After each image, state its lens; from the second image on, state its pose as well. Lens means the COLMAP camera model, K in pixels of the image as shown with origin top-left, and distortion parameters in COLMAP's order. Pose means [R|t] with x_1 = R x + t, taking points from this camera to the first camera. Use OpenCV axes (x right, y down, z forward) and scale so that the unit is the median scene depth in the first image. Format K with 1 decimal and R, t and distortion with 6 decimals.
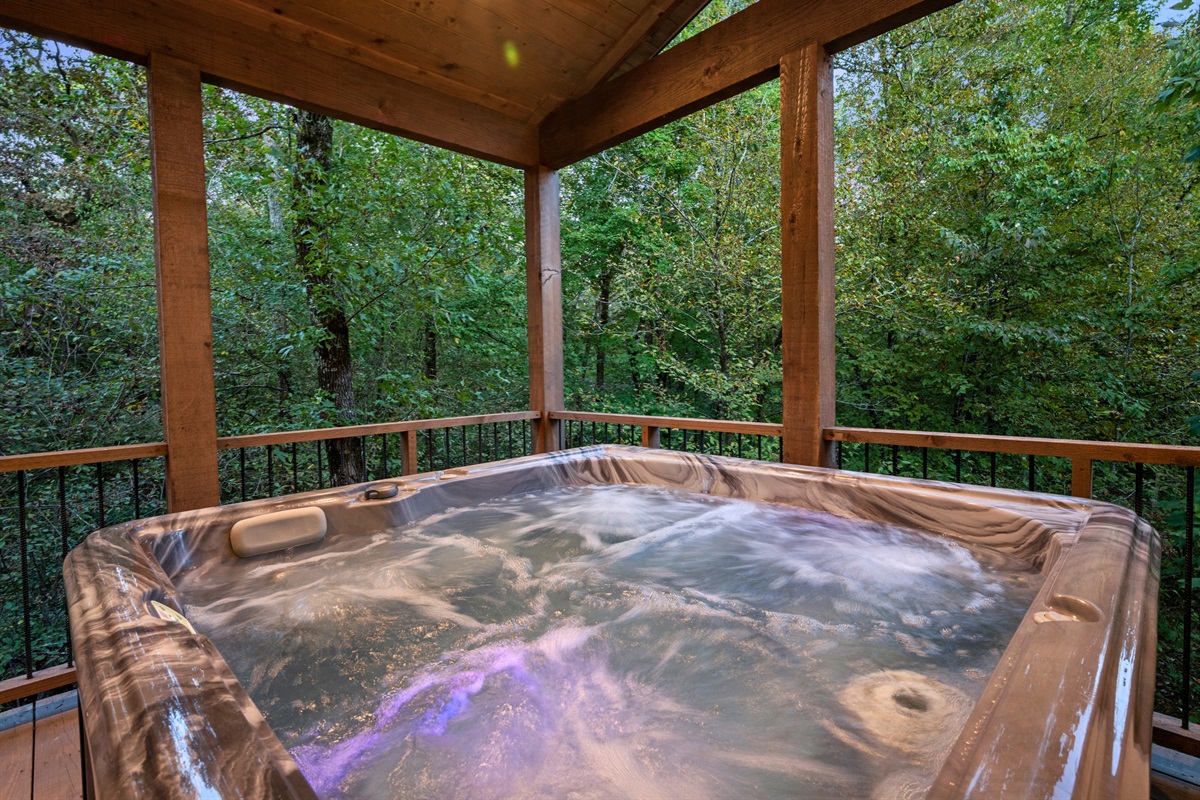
lens RADIAL K [[561.4, 0, 588.5], [0, 561.4, 390.9], [0, 0, 1]] dist [-0.002390, -0.000019]
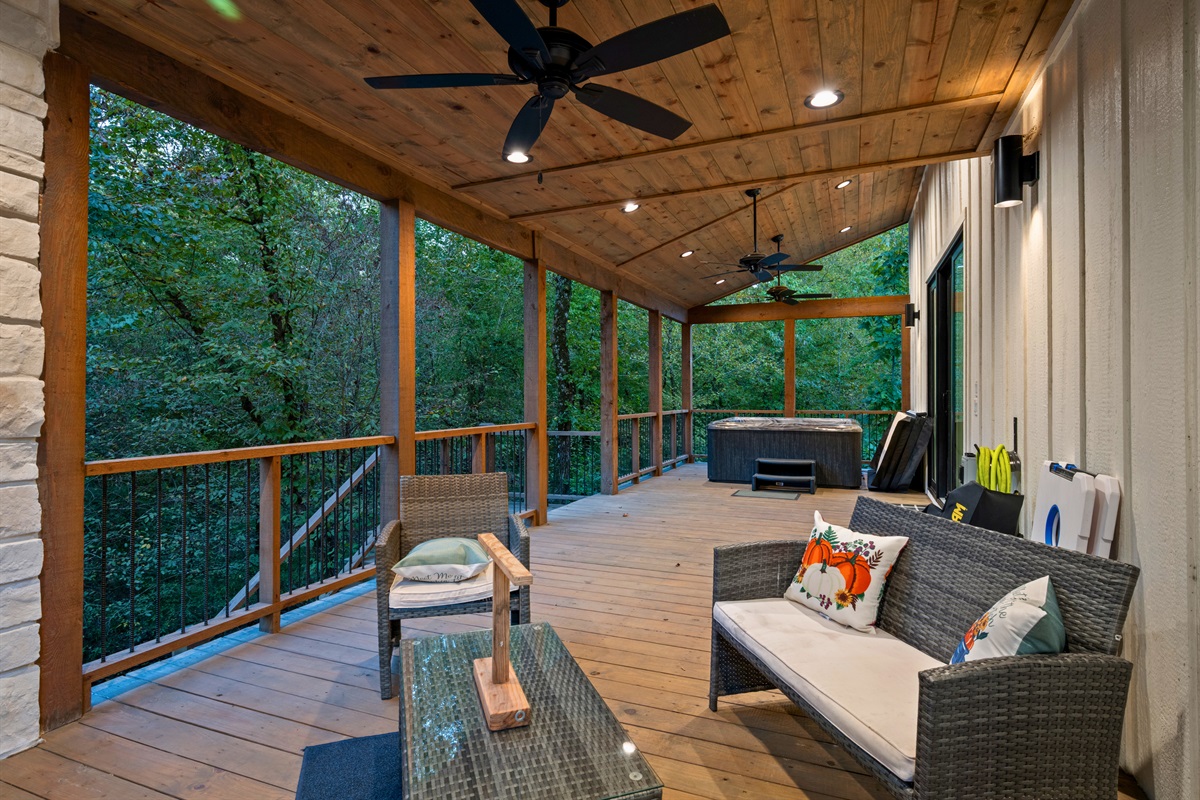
lens RADIAL K [[601.1, 0, 609.2], [0, 601.1, 390.3], [0, 0, 1]] dist [0.005098, 0.000294]
pose [[0.911012, 0.022326, 0.411776, -2.529917], [-0.001385, 0.998693, -0.051085, 0.140823], [-0.412378, 0.045969, 0.909852, -2.368781]]
